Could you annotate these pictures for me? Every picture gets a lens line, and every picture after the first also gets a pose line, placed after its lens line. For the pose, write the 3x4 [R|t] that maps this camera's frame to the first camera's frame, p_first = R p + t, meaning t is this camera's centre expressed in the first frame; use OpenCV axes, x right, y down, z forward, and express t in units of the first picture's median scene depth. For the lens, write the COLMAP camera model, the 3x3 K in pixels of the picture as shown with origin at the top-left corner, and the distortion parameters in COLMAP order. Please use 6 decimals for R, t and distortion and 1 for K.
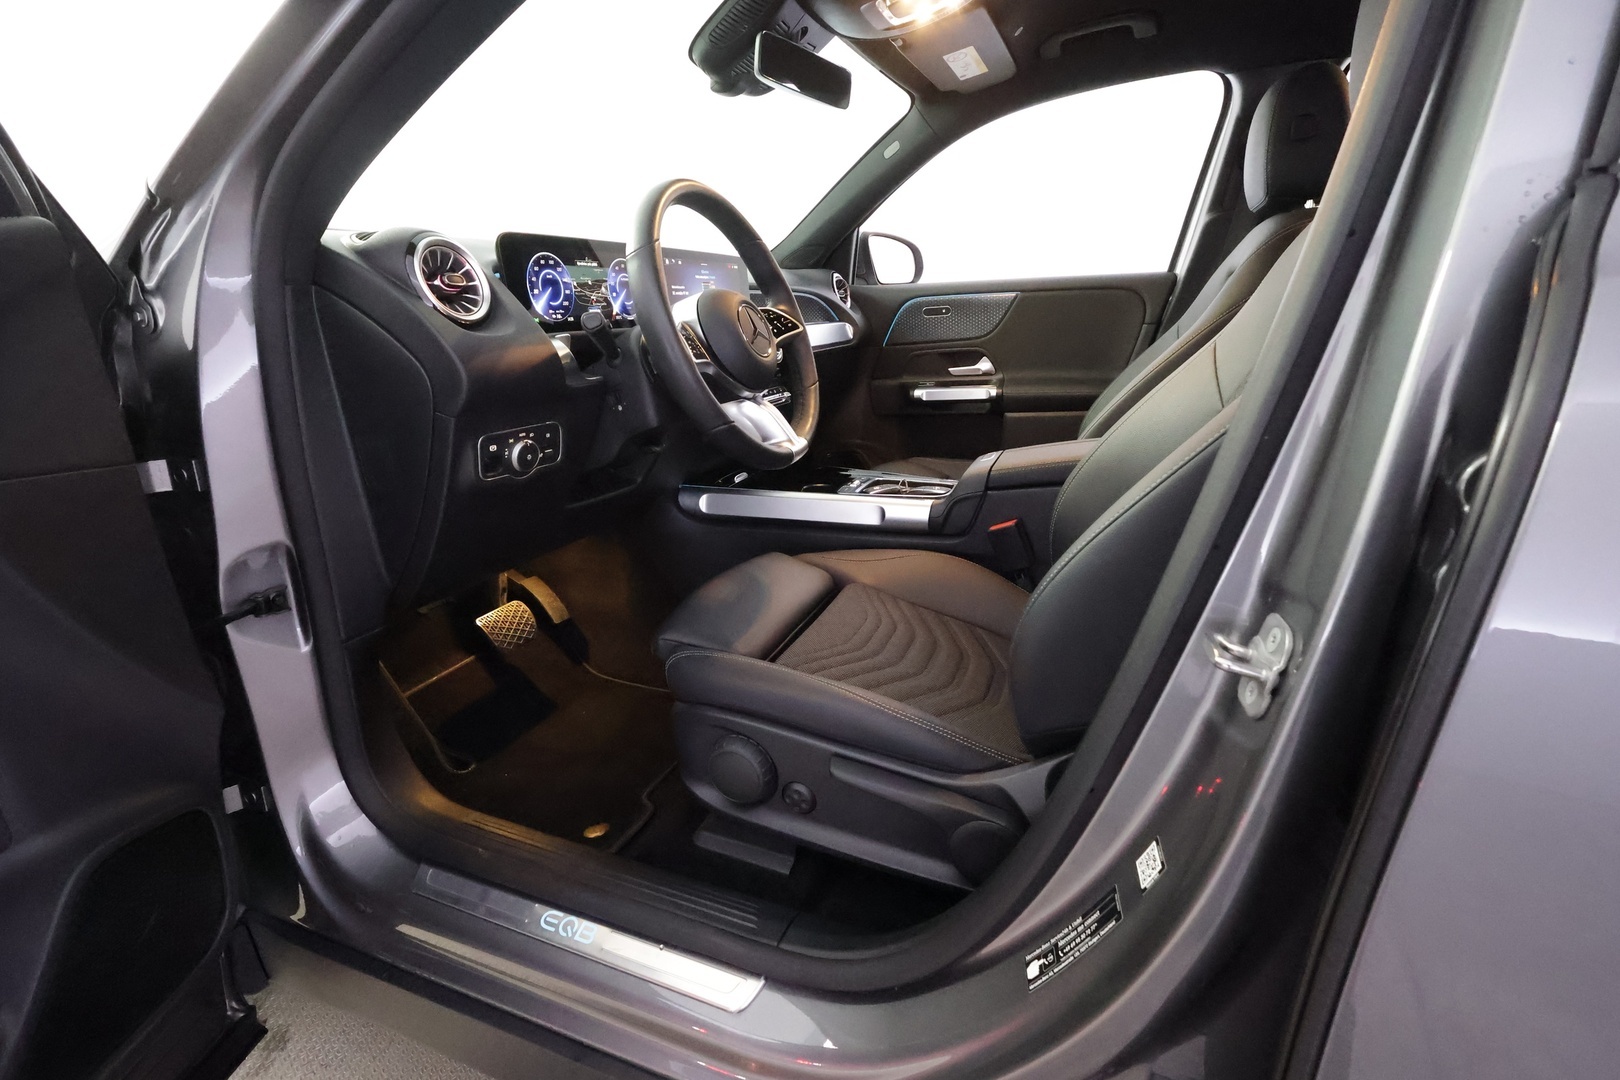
lens RADIAL K [[759.0, 0, 813.1], [0, 759.0, 535.9], [0, 0, 1]] dist [0.003930, -0.001066]
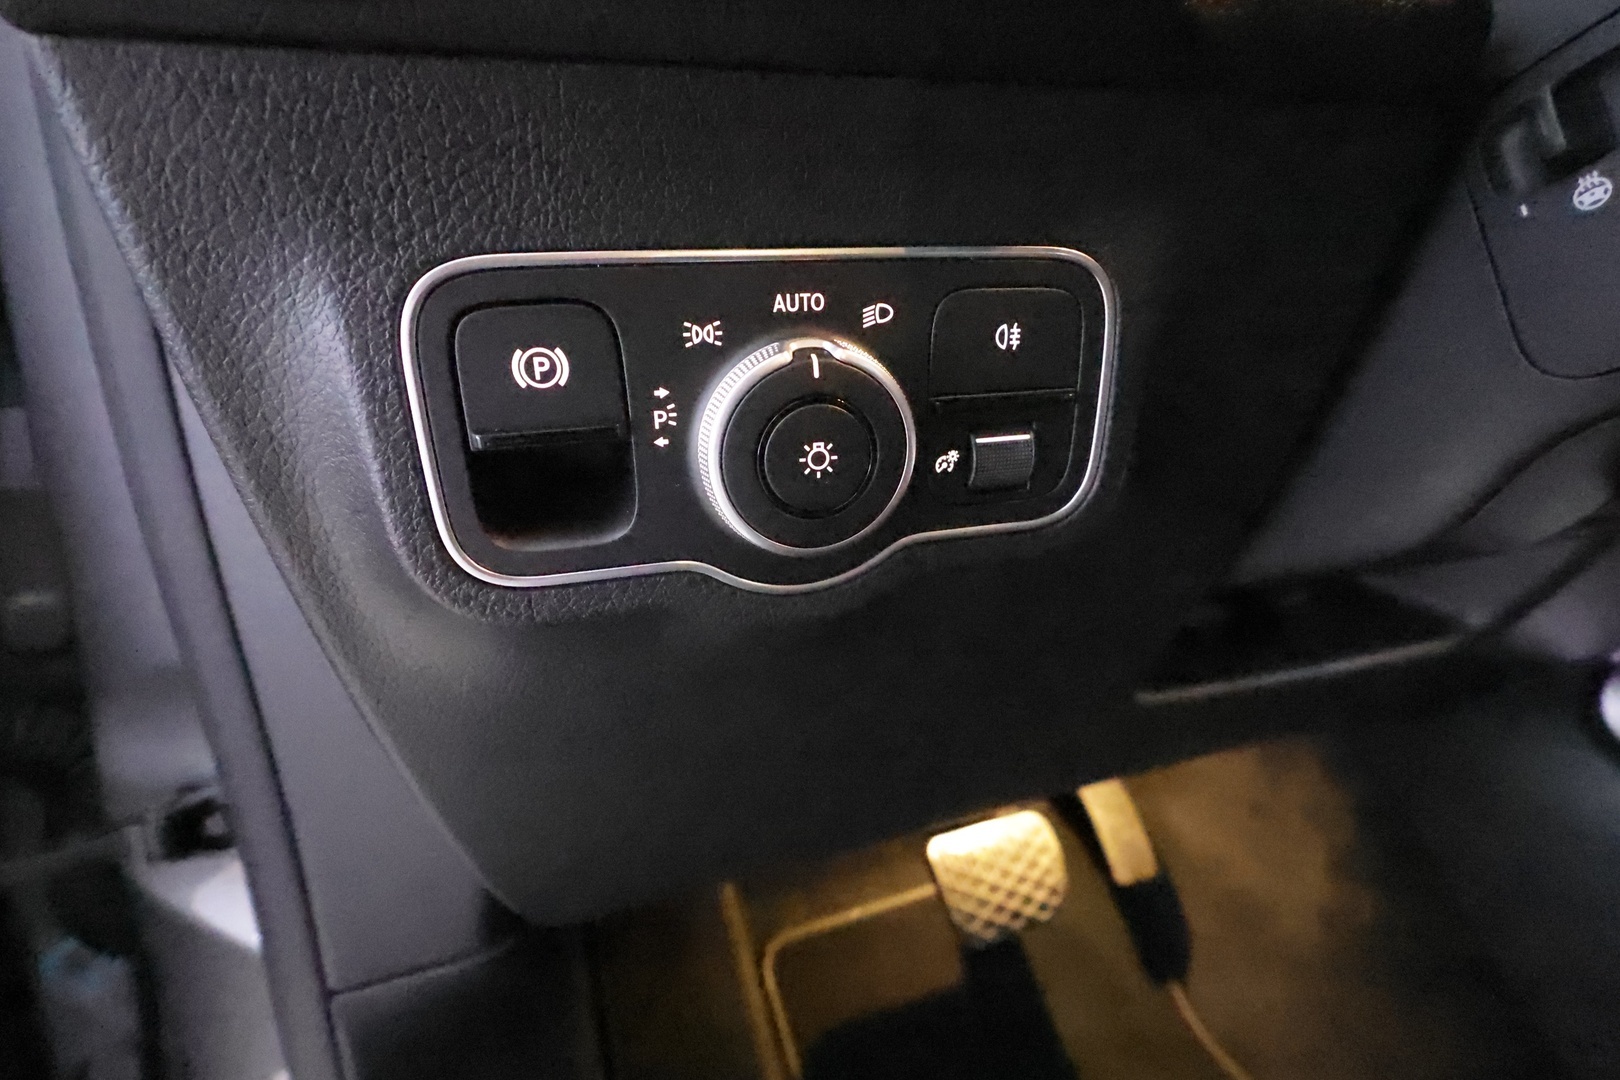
lens RADIAL K [[759.0, 0, 813.2], [0, 759.0, 533.1], [0, 0, 1]] dist [0.003930, -0.001066]
pose [[0.665745, 0.133619, -0.734118, -0.194969], [-0.180021, 0.983537, 0.015761, -0.067017], [0.724138, 0.121663, 0.678839, 0.659513]]
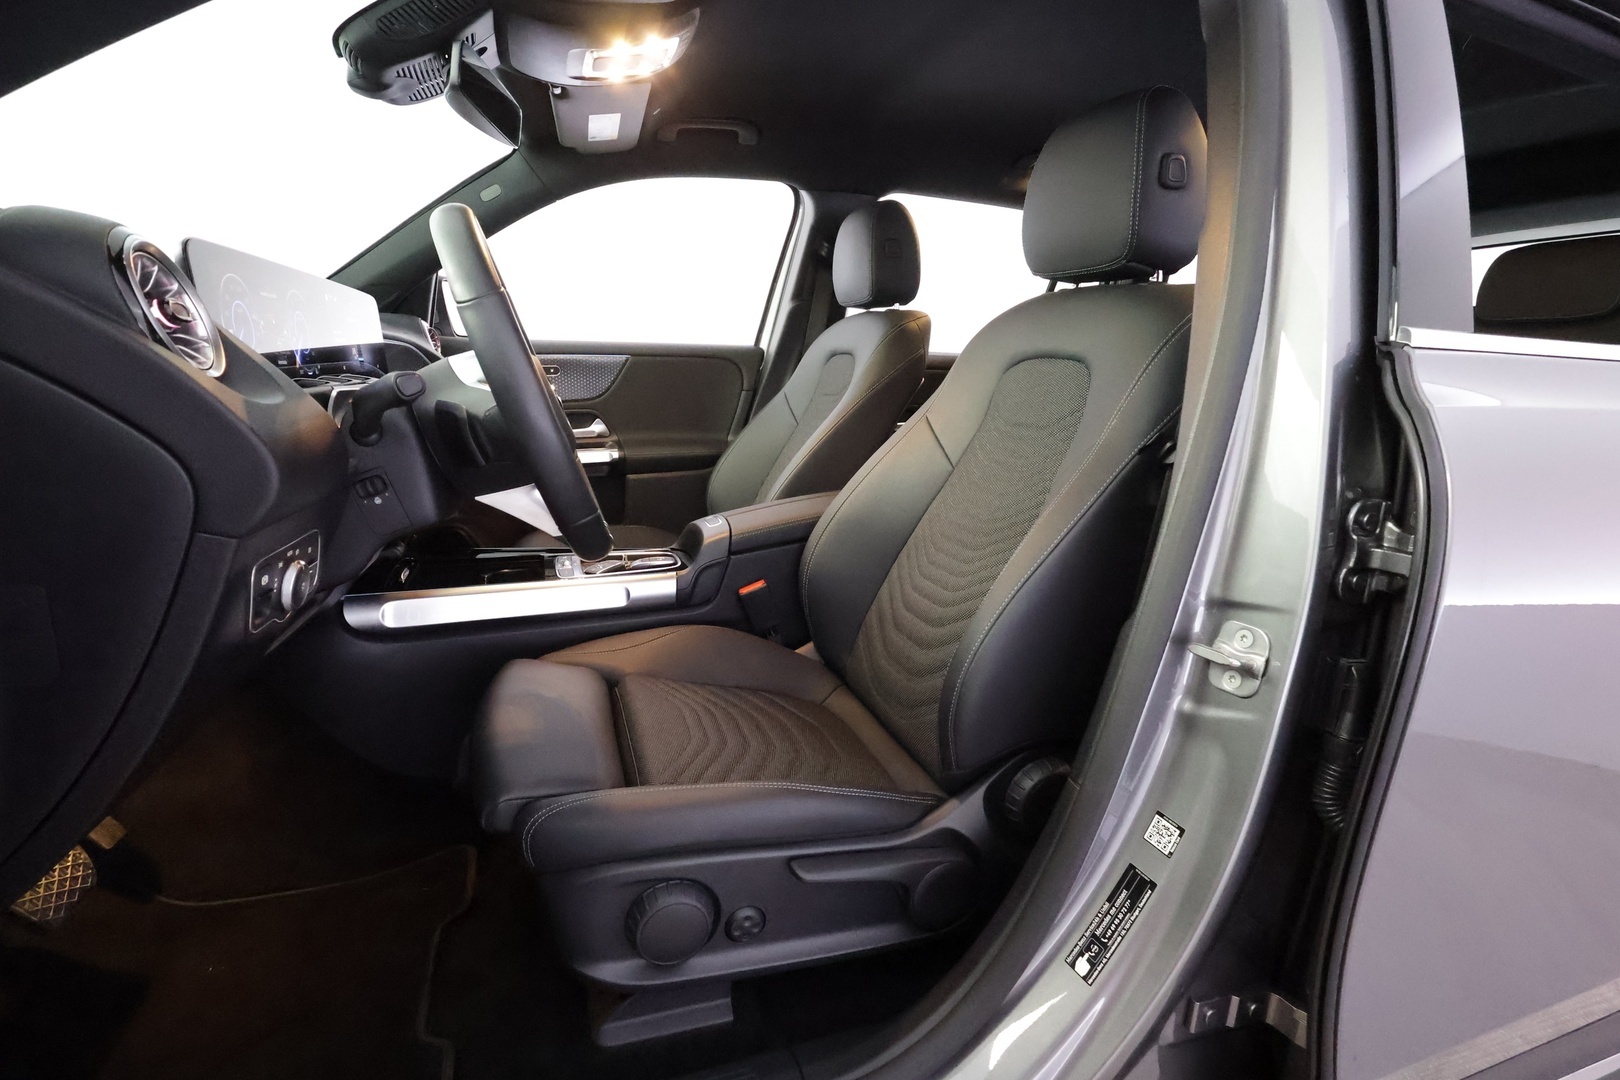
lens RADIAL K [[759.0, 0, 815.4], [0, 759.0, 536.5], [0, 0, 1]] dist [0.003930, -0.001066]
pose [[0.749112, -0.099123, 0.654986, -0.341583], [0.142202, 0.989754, -0.012852, -0.055141], [-0.647001, 0.102768, 0.755532, 0.161308]]
